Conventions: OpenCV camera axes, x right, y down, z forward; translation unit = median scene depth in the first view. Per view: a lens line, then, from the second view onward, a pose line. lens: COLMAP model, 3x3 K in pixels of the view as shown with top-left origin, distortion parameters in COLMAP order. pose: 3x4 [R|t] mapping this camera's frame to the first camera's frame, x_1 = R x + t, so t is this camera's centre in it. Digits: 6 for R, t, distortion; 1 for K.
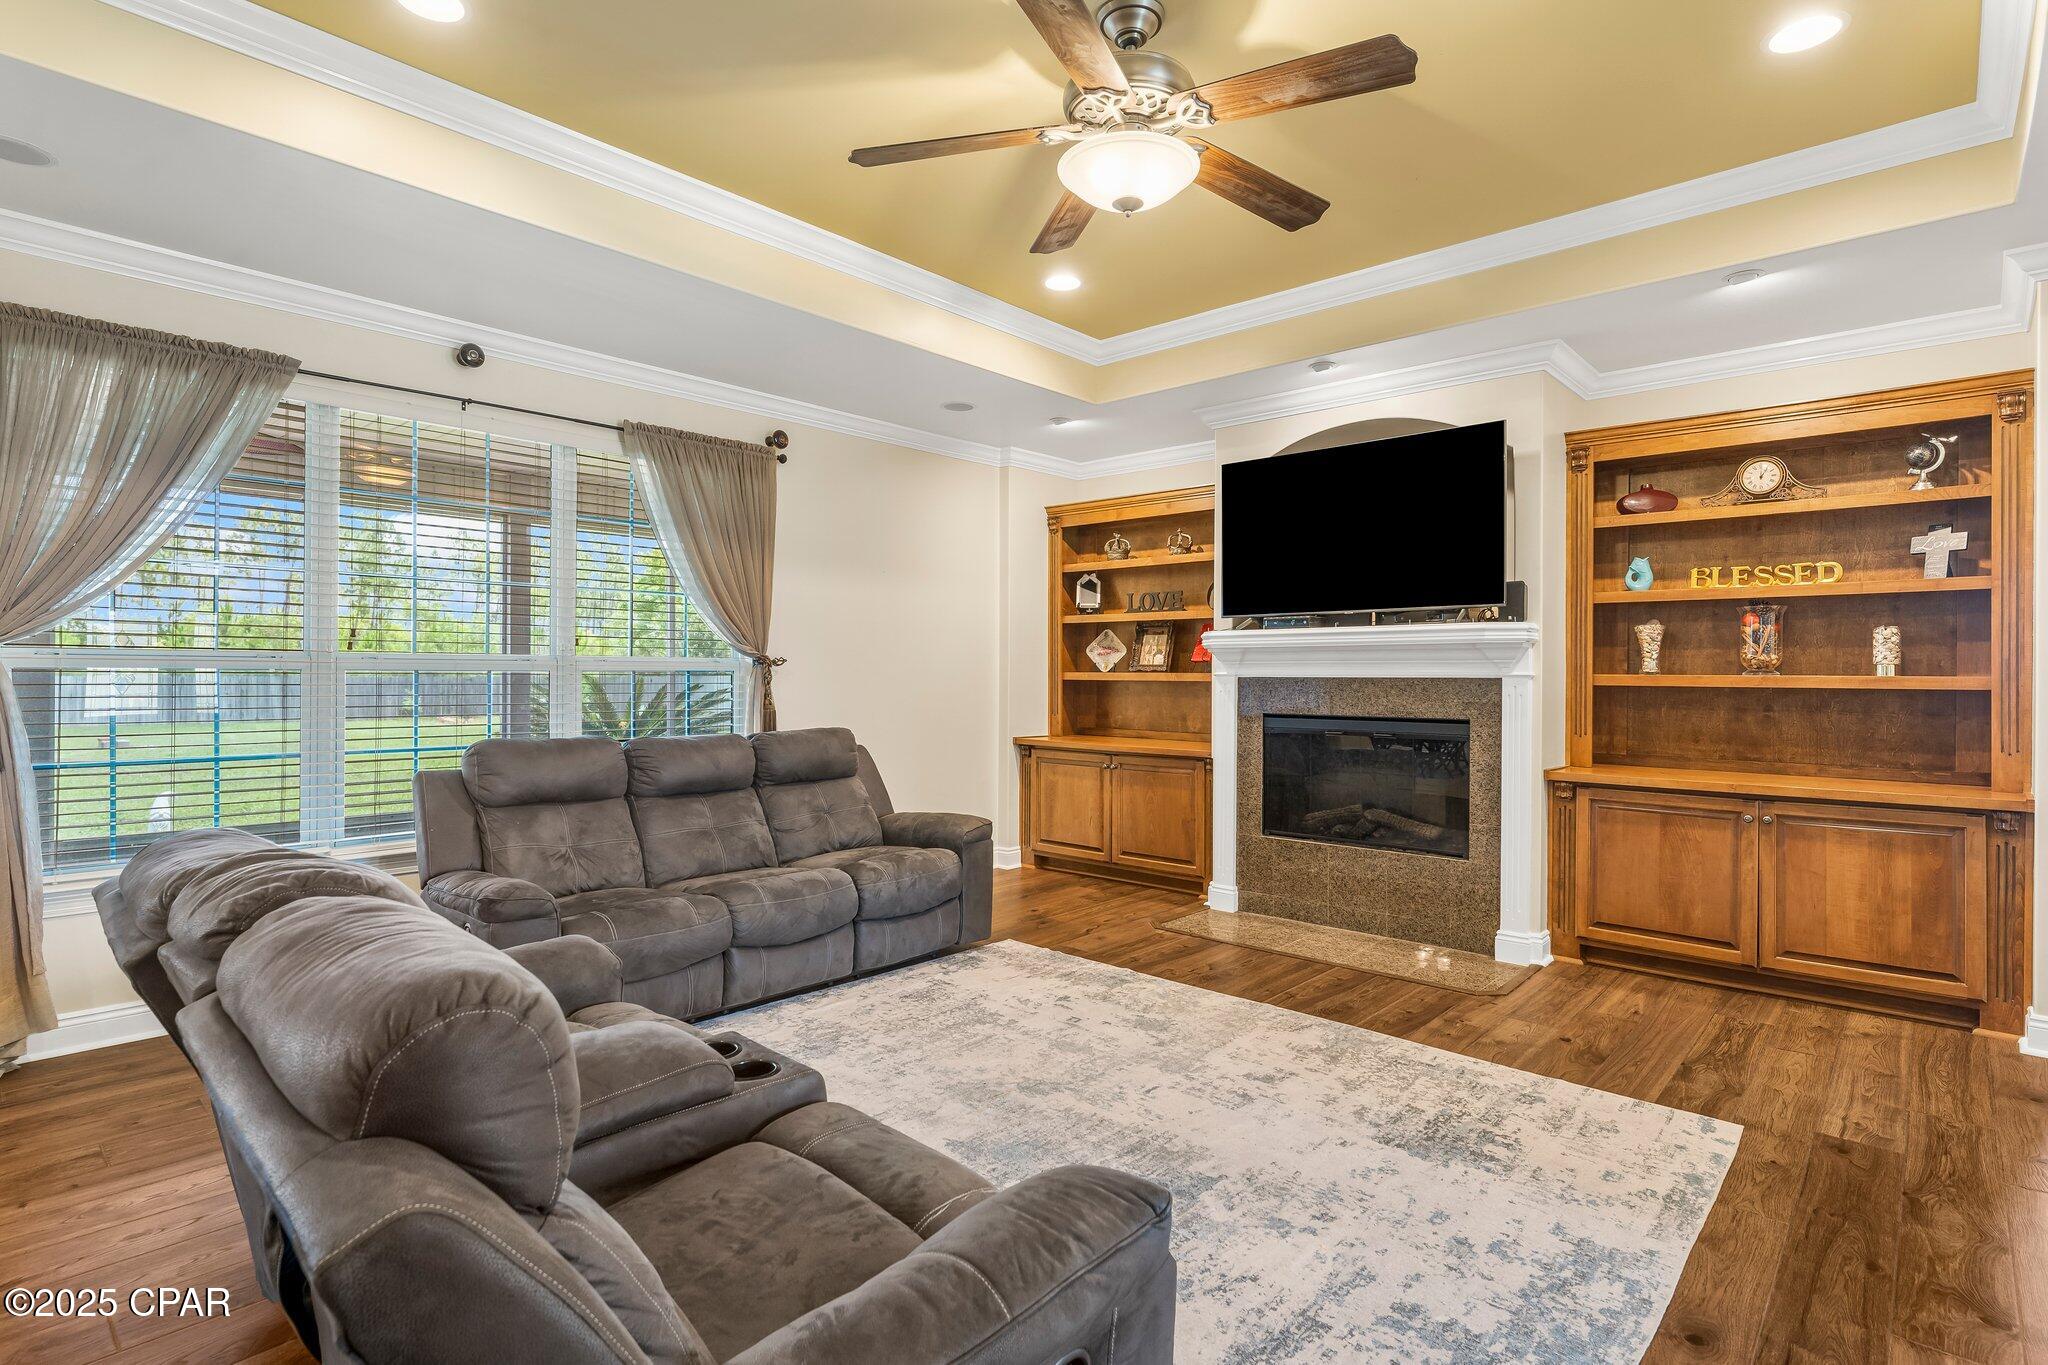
lens RADIAL K [[1014.0, 0, 1029.3], [0, 1014.0, 674.7], [0, 0, 1]] dist [-0.001005, 0.000315]
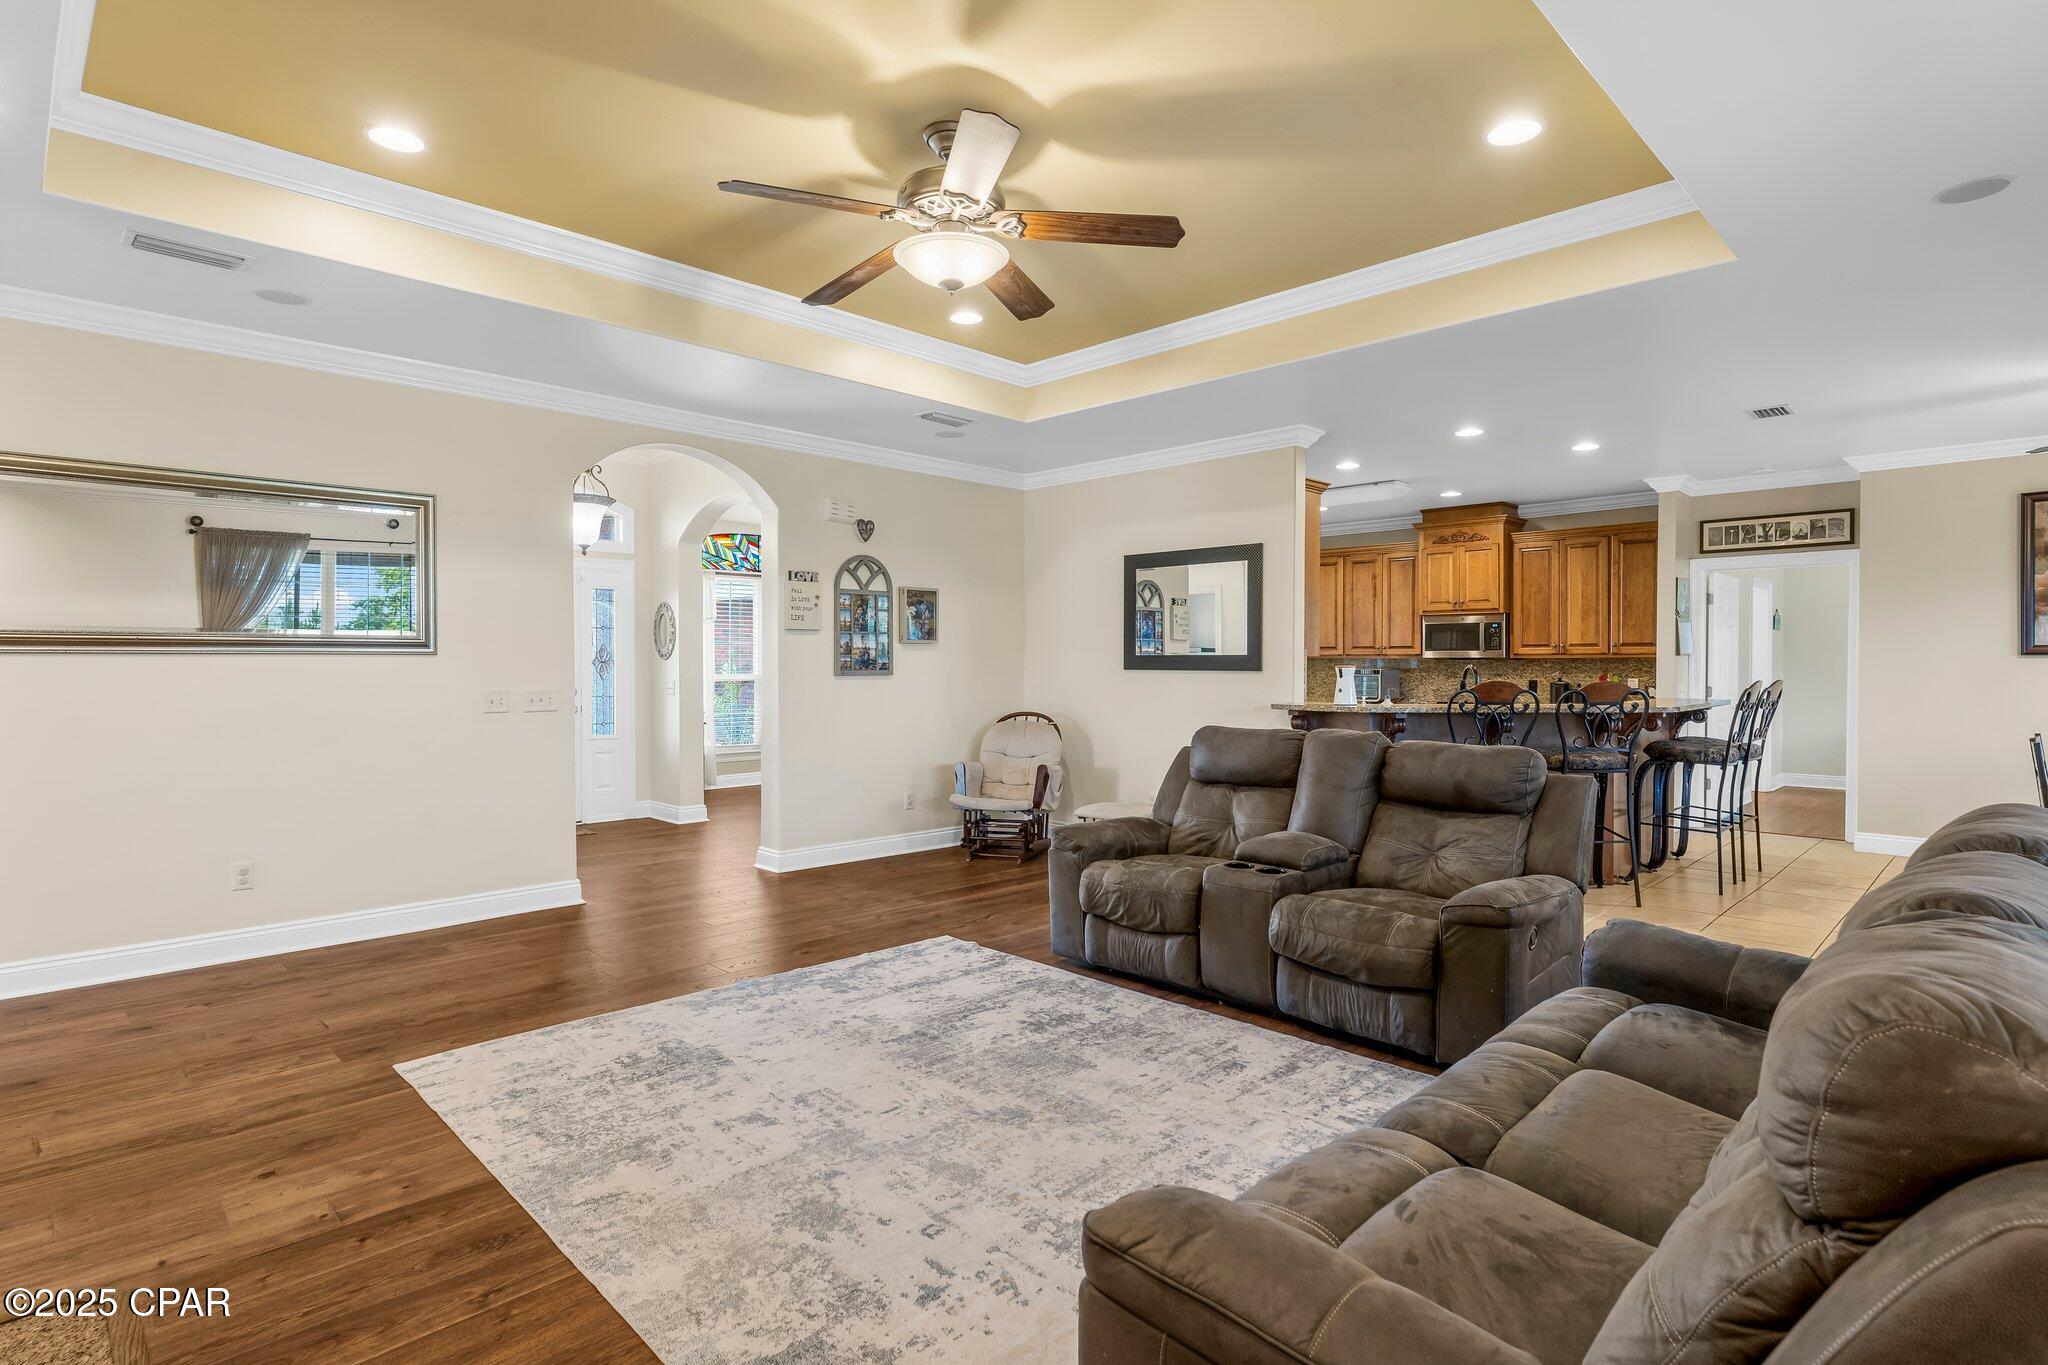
lens RADIAL K [[1032.9, 0, 1028.9], [0, 1032.9, 678.4], [0, 0, 1]] dist [-0.001386, -0.001752]
pose [[-0.998780, -0.006646, 0.048930, -0.040972], [-0.005599, 0.999753, 0.021512, -0.010718], [-0.049061, 0.021211, -0.998571, 1.518623]]
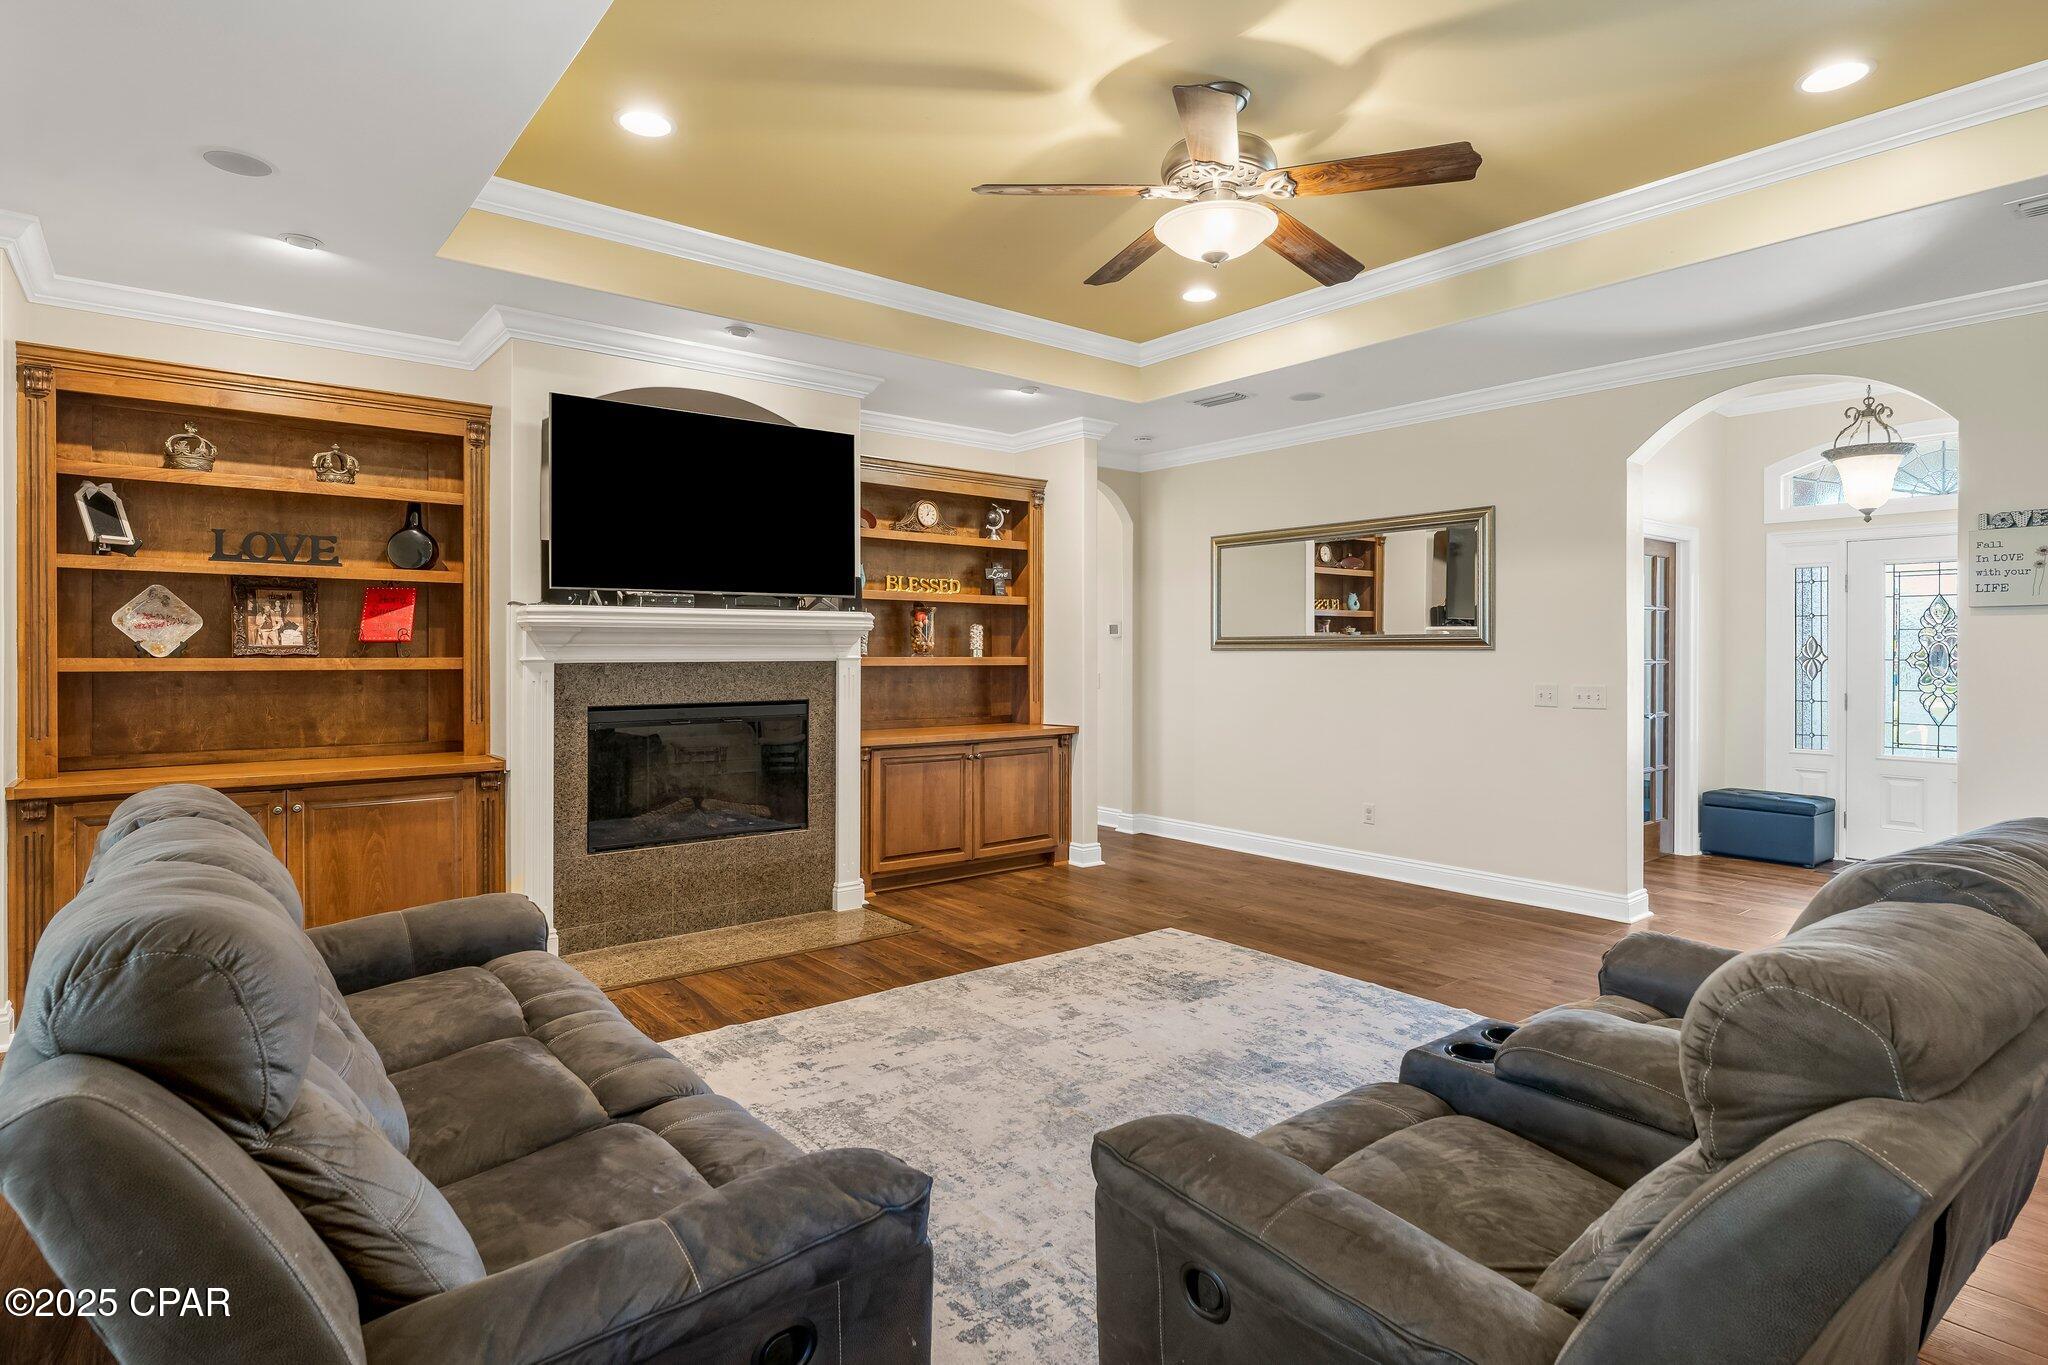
lens RADIAL K [[1069.0, 0, 1031.4], [0, 1069.0, 655.8], [0, 0, 1]] dist [0.001385, 0.000378]
pose [[0.152852, -0.006508, 0.988228, -0.773507], [0.001798, 0.999978, 0.006307, -0.010966], [-0.988248, 0.000813, 0.152860, 0.689627]]
